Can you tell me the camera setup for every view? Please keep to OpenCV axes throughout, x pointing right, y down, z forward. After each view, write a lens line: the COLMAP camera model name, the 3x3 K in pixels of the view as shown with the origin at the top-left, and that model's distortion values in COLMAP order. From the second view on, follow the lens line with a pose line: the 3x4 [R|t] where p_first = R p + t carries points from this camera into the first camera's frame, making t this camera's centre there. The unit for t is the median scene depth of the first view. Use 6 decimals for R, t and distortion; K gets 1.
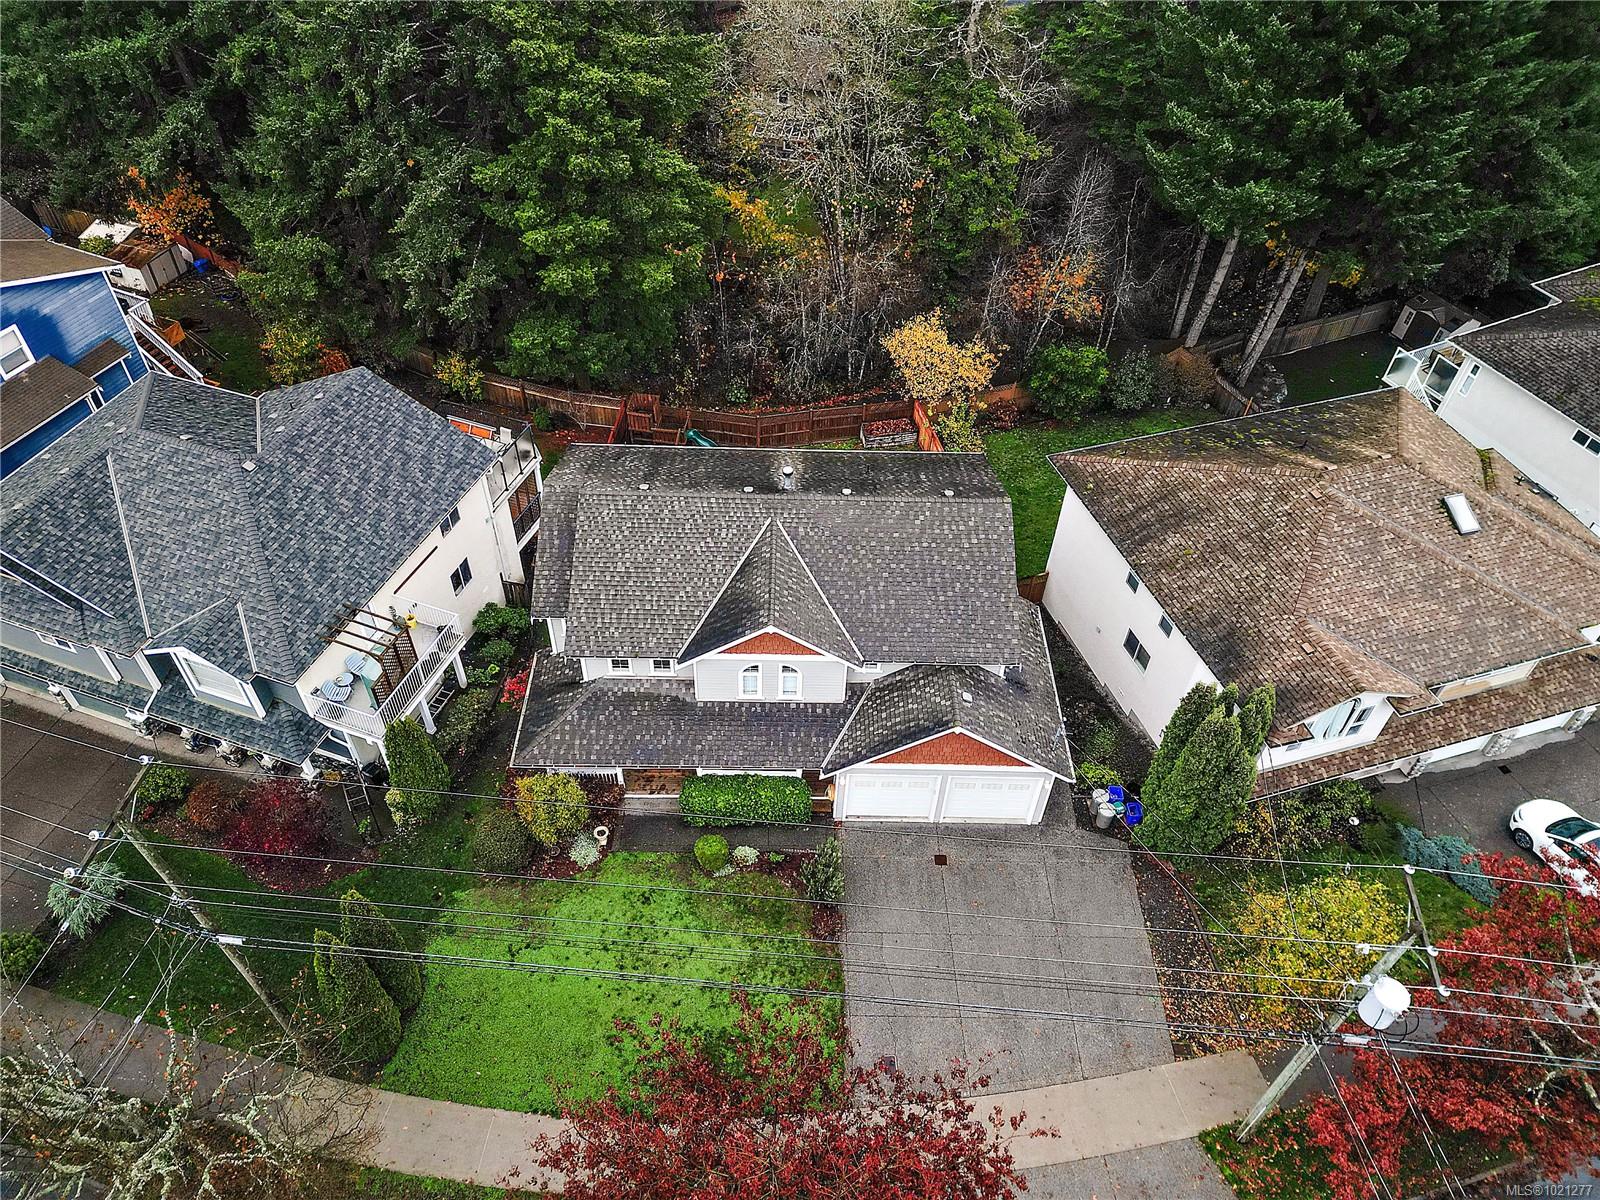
lens RADIAL K [[1117.6, 0, 803.7], [0, 1117.6, 601.9], [0, 0, 1]] dist [0.108870, -0.115747]
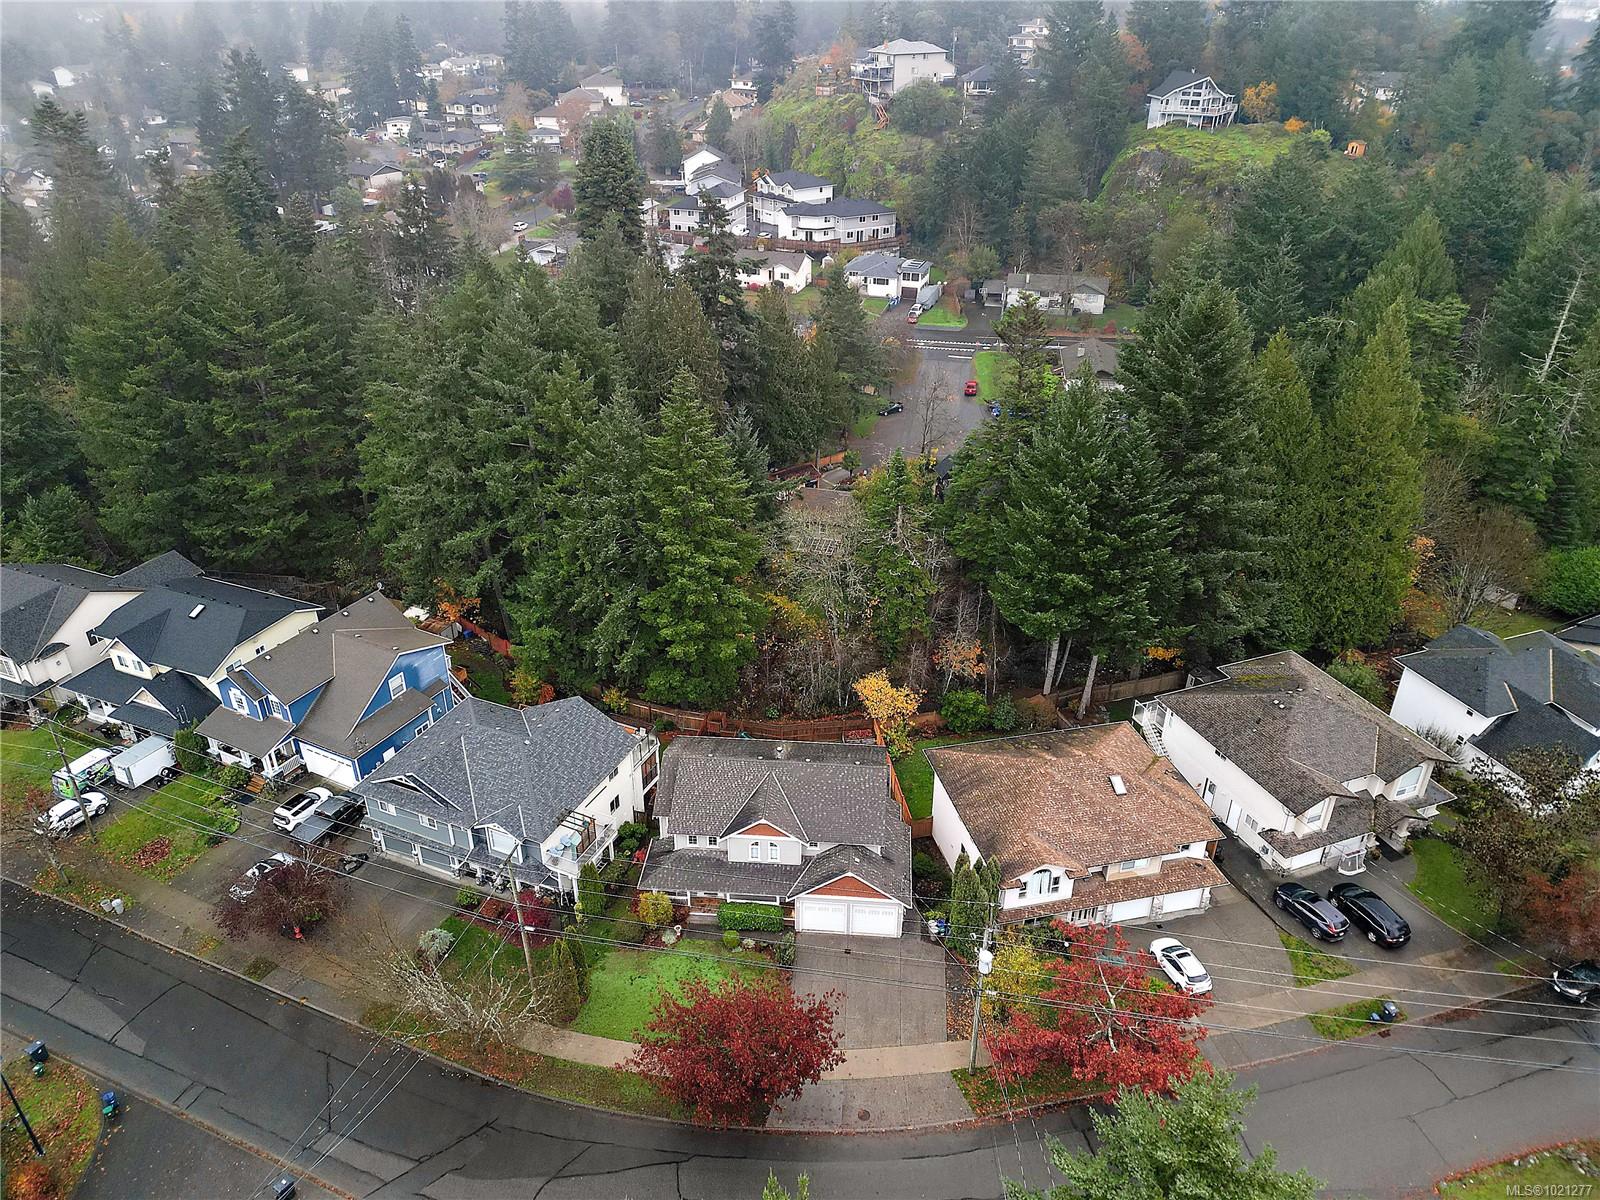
lens RADIAL K [[1117.6, 0, 803.7], [0, 1117.6, 601.9], [0, 0, 1]] dist [0.108870, -0.115747]
pose [[0.996496, 0.018204, -0.081639, 0.172285], [-0.040331, 0.959646, -0.278302, 0.172847], [0.073279, 0.280620, 0.957018, -0.935711]]
